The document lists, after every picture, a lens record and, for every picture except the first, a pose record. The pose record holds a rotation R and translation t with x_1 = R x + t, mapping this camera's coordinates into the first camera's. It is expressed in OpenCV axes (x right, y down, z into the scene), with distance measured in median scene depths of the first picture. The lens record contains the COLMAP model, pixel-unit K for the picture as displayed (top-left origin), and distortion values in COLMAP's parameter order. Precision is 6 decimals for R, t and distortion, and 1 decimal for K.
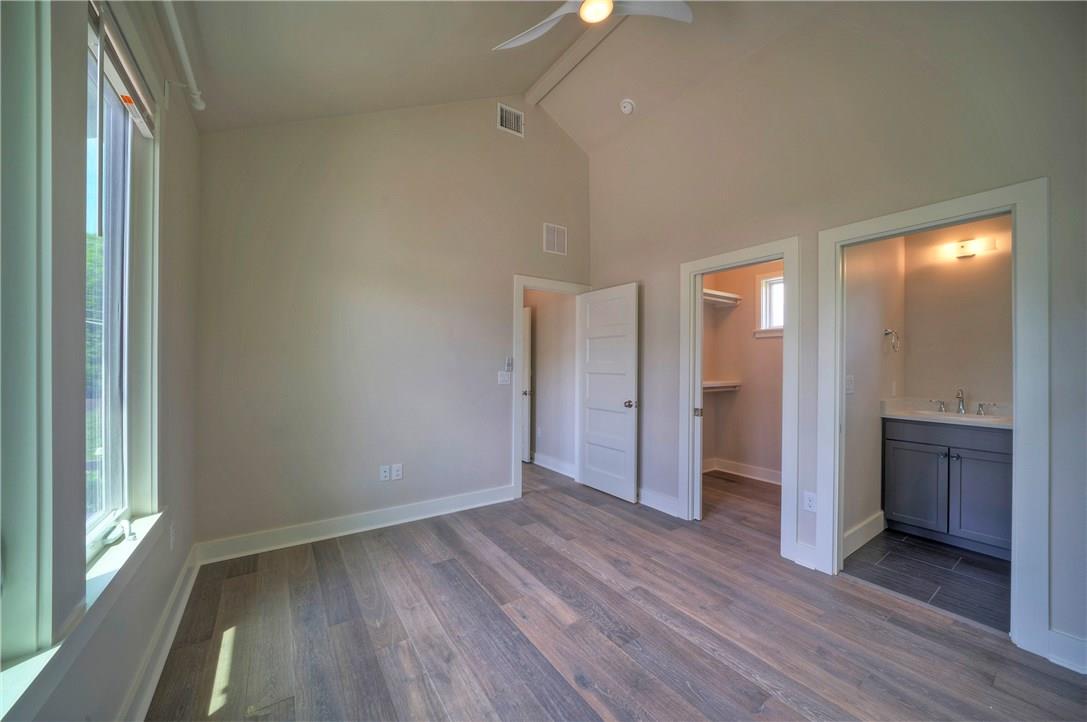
lens RADIAL K [[399.8, 0, 543.5], [0, 399.8, 361.0], [0, 0, 1]] dist [-0.000895, -0.000030]
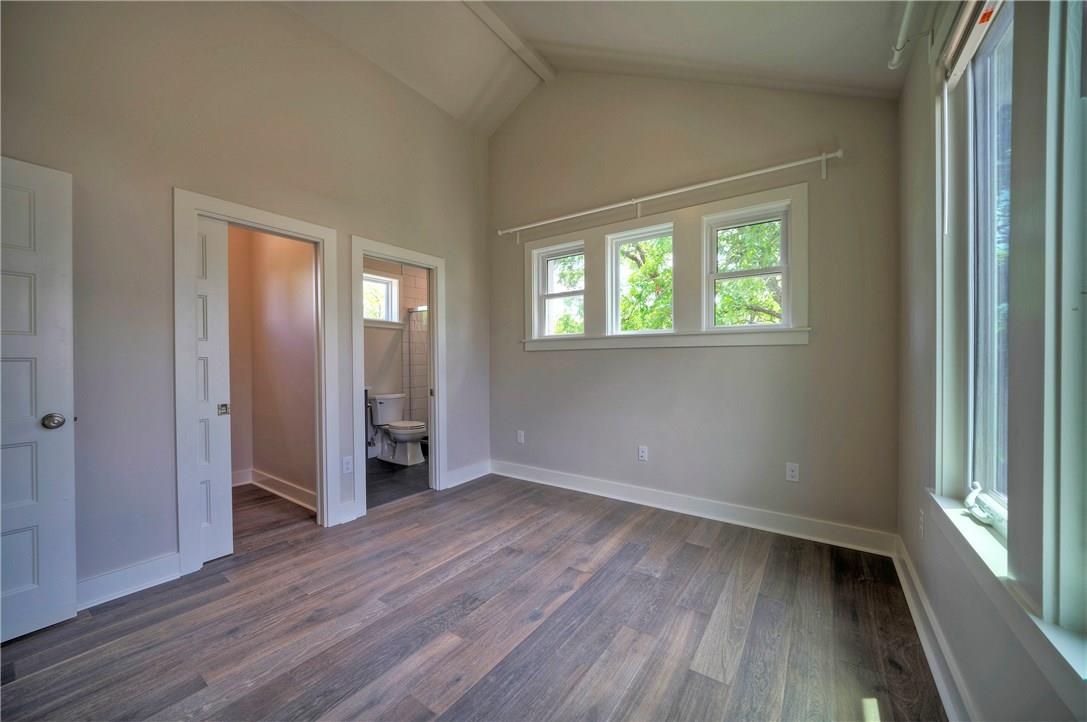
lens RADIAL K [[399.8, 0, 543.5], [0, 399.8, 361.0], [0, 0, 1]] dist [-0.000895, -0.000030]
pose [[-0.357078, -0.000513, 0.934074, -0.704845], [-0.006429, 0.999978, -0.001909, 0.056390], [-0.934052, -0.006687, -0.357073, 1.008565]]
